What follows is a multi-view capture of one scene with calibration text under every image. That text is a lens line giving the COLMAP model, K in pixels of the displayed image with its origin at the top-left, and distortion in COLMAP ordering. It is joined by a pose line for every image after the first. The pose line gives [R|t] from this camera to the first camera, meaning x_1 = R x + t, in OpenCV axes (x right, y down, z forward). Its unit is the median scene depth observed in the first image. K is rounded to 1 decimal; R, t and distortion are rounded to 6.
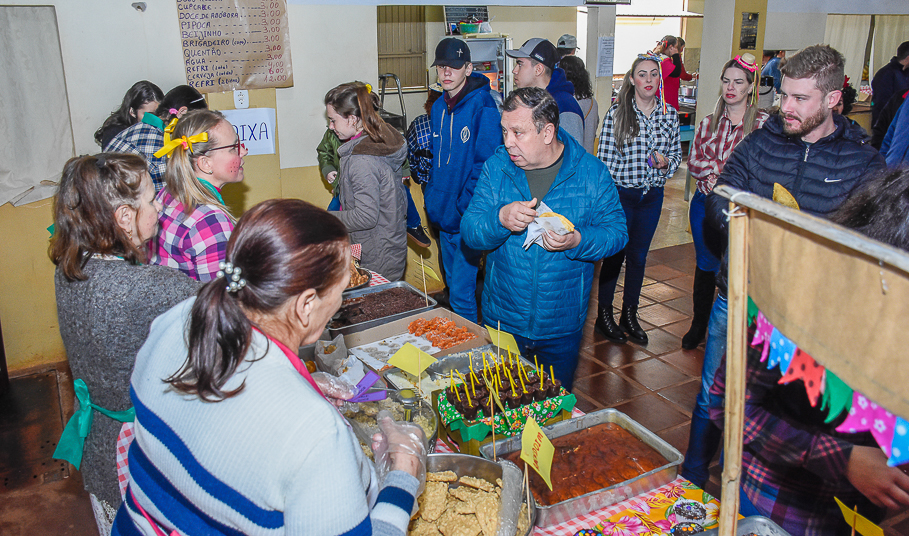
lens RADIAL K [[772.7, 0, 454.5], [0, 772.7, 268.0], [0, 0, 1]] dist [-0.117575, 0.124165]
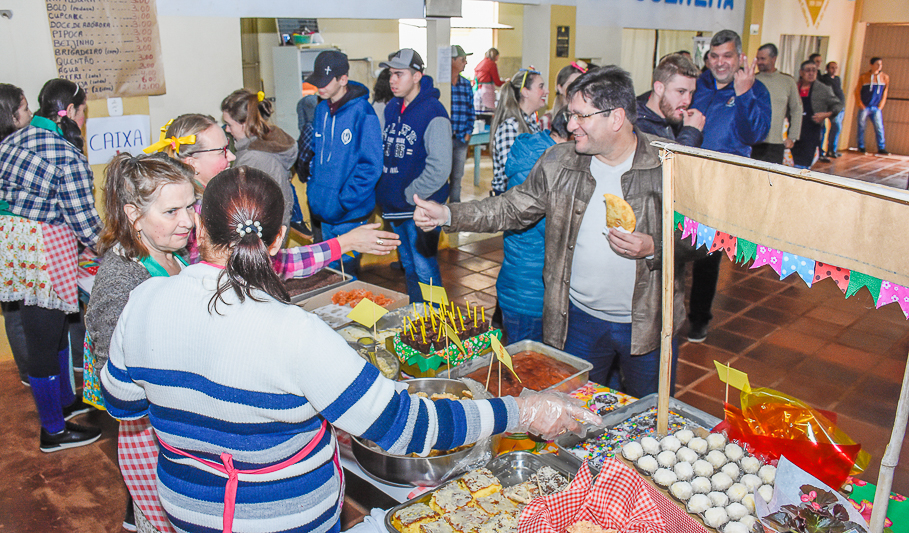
lens RADIAL K [[772.7, 0, 454.5], [0, 772.7, 266.5], [0, 0, 1]] dist [-0.117575, 0.124165]
pose [[0.966554, -0.062234, 0.248798, -0.123081], [0.066040, 0.997793, -0.006971, 0.036138], [-0.247815, 0.023168, 0.968530, -0.112924]]
